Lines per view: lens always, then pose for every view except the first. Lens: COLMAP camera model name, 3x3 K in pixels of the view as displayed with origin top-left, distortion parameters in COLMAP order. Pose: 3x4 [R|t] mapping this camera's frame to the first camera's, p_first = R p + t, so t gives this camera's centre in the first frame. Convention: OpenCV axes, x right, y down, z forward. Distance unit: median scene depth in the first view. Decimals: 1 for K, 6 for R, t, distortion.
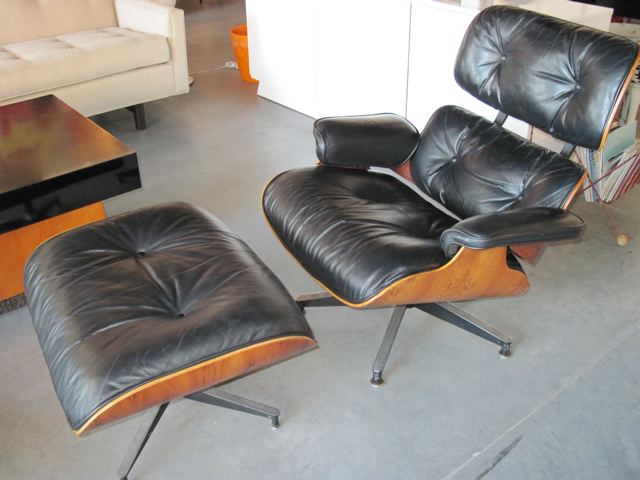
lens RADIAL K [[664.9, 0, 318.5], [0, 664.9, 237.7], [0, 0, 1]] dist [-0.119090, 0.000000]
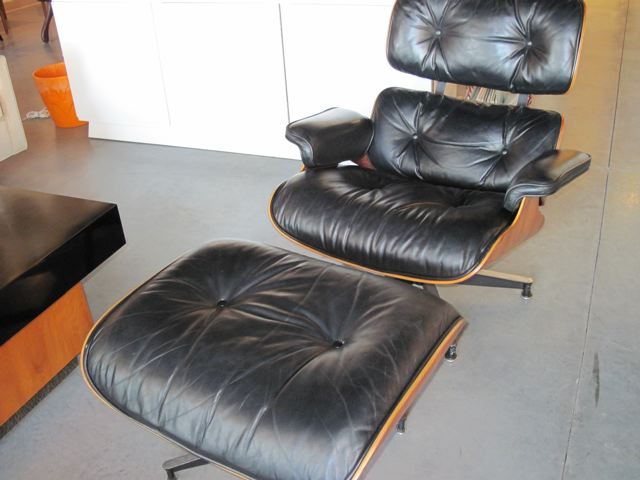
lens RADIAL K [[664.9, 0, 320.2], [0, 664.9, 243.5], [0, 0, 1]] dist [-0.119090, 0.000000]
pose [[0.882562, -0.271467, 0.383914, -0.402106], [0.279413, 0.959491, 0.036130, -0.038726], [-0.378170, 0.075384, 0.922662, 0.117816]]
